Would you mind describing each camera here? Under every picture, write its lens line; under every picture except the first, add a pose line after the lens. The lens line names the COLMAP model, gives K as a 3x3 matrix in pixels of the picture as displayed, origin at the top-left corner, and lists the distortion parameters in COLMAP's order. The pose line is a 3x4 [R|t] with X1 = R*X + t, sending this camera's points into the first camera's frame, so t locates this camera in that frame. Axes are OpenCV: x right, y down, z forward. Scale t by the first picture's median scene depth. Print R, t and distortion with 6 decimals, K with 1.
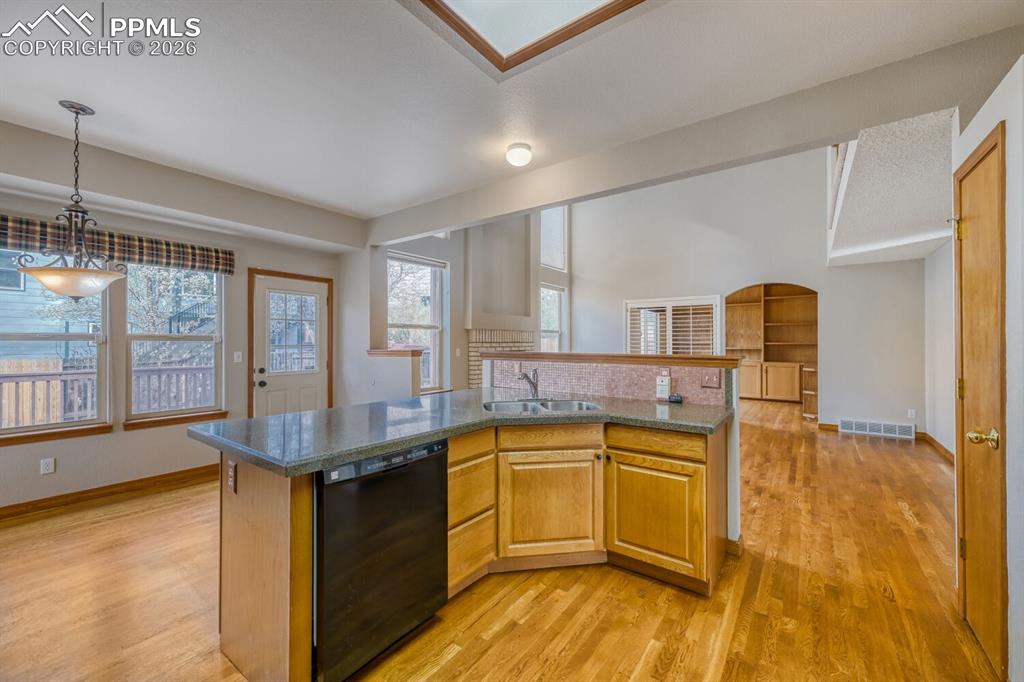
lens RADIAL K [[403.9, 0, 518.7], [0, 403.9, 340.7], [0, 0, 1]] dist [-0.001151, 0.000052]
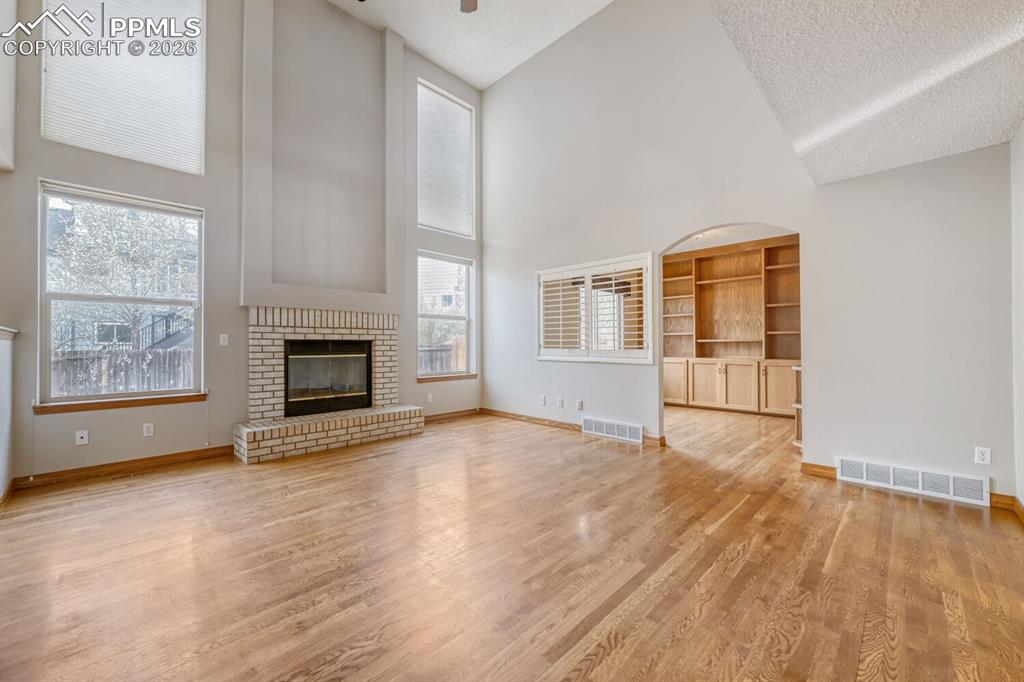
lens RADIAL K [[403.9, 0, 512.5], [0, 403.9, 340.6], [0, 0, 1]] dist [-0.001151, 0.000052]
pose [[0.989140, -0.004833, -0.146898, 0.418674], [0.003862, 0.999969, -0.006894, 0.035715], [0.146927, 0.006252, 0.989128, 0.372660]]
